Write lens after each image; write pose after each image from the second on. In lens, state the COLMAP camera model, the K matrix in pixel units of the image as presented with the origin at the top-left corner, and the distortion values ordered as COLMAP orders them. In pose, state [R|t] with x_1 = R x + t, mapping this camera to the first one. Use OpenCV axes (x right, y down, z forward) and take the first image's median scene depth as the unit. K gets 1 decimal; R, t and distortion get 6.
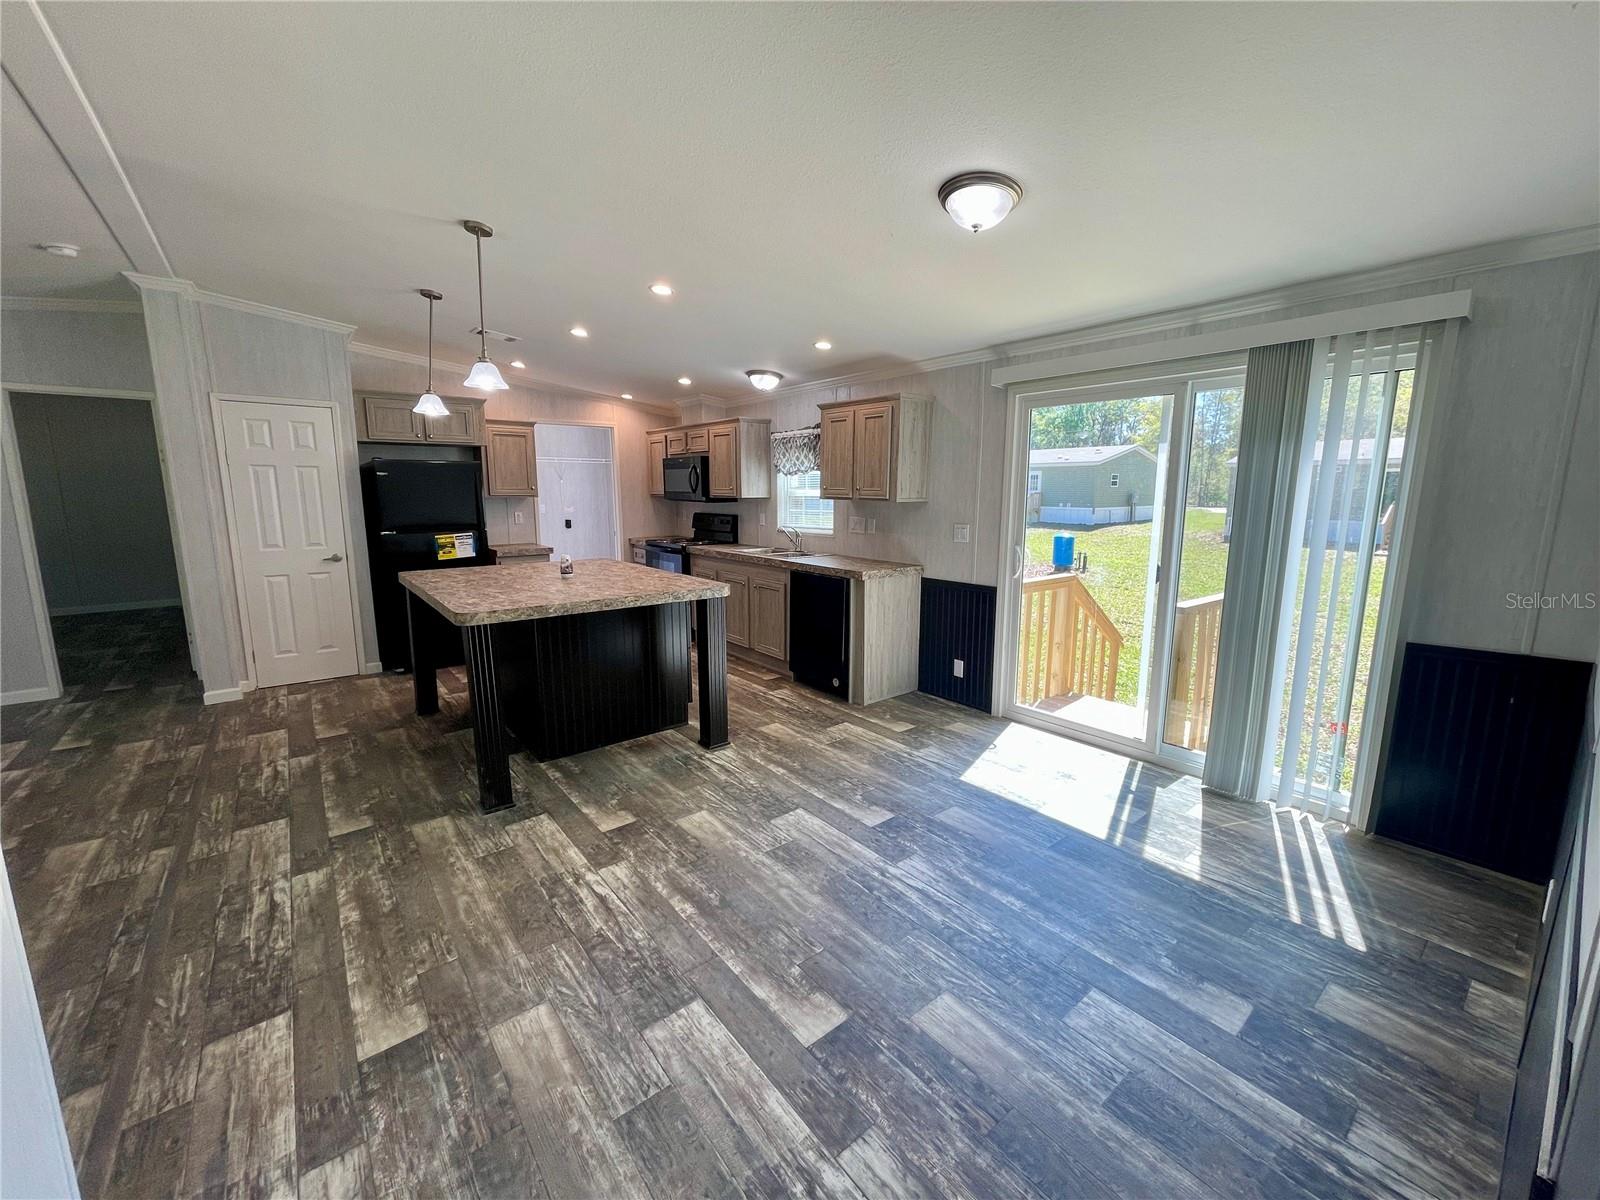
lens RADIAL K [[642.6, 0, 801.8], [0, 642.6, 596.2], [0, 0, 1]] dist [-0.001457, -0.000567]
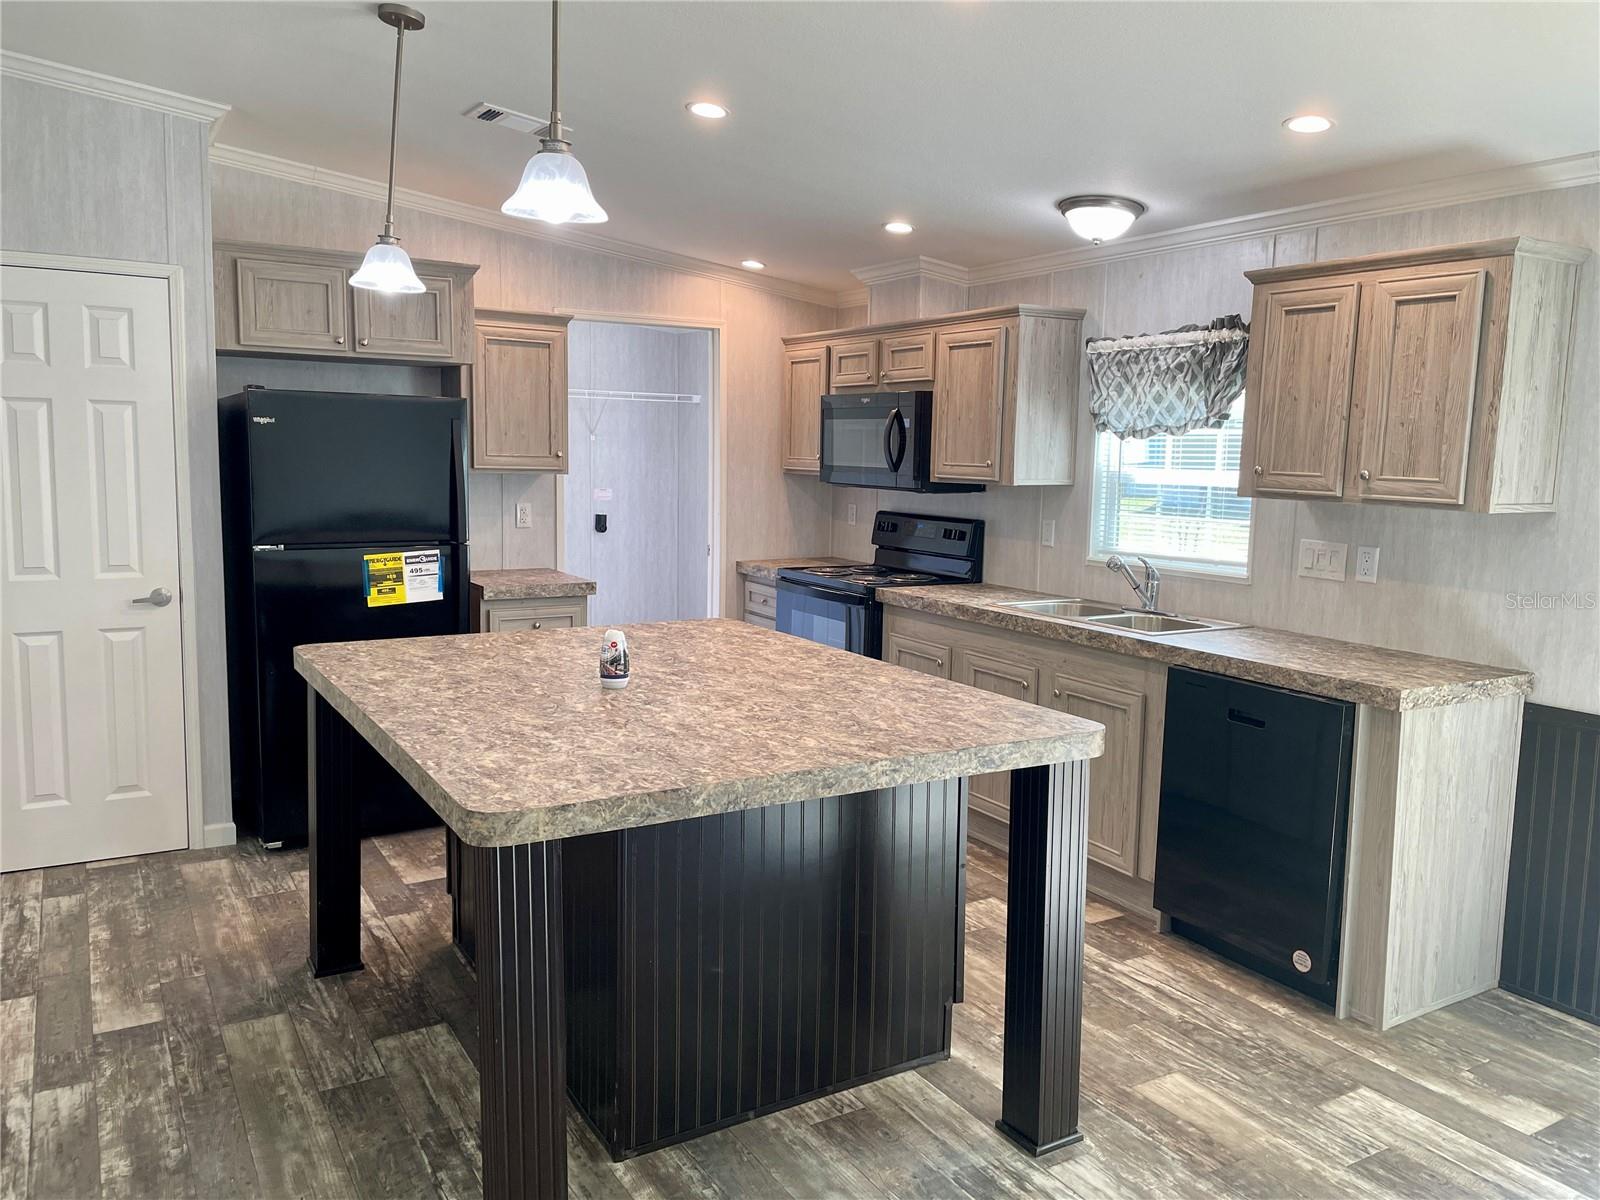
lens RADIAL K [[1200.9, 0, 802.4], [0, 1200.9, 593.5], [0, 0, 1]] dist [0.117406, -0.147024]
pose [[0.990369, 0.033774, -0.134272, -0.187281], [-0.039733, 0.998329, -0.041948, -0.057160], [0.132631, 0.046879, 0.990056, 0.235631]]
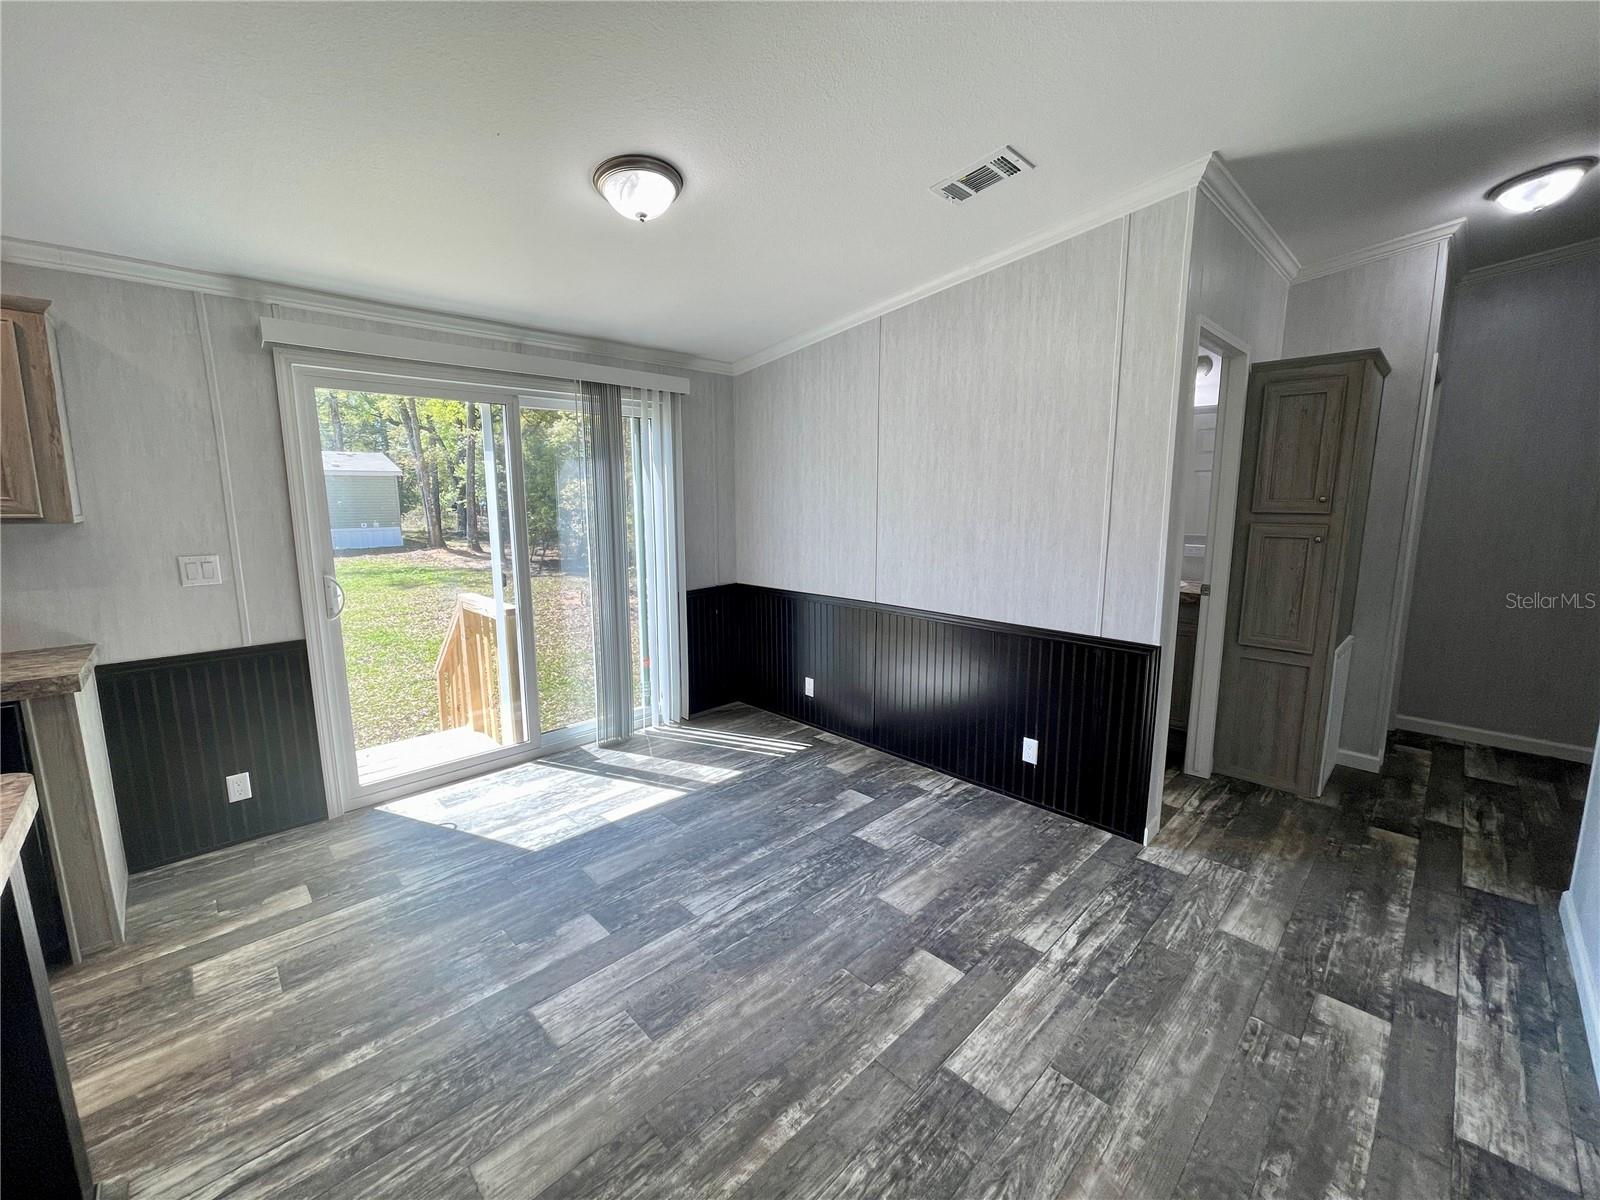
lens RADIAL K [[640.6, 0, 800.1], [0, 640.6, 592.7], [0, 0, 1]] dist [0.003466, 0.000404]
pose [[-0.095329, -0.147018, 0.984529, -0.453644], [0.164815, 0.973052, 0.161262, -0.093737], [-0.981707, 0.177638, -0.068529, 0.560852]]
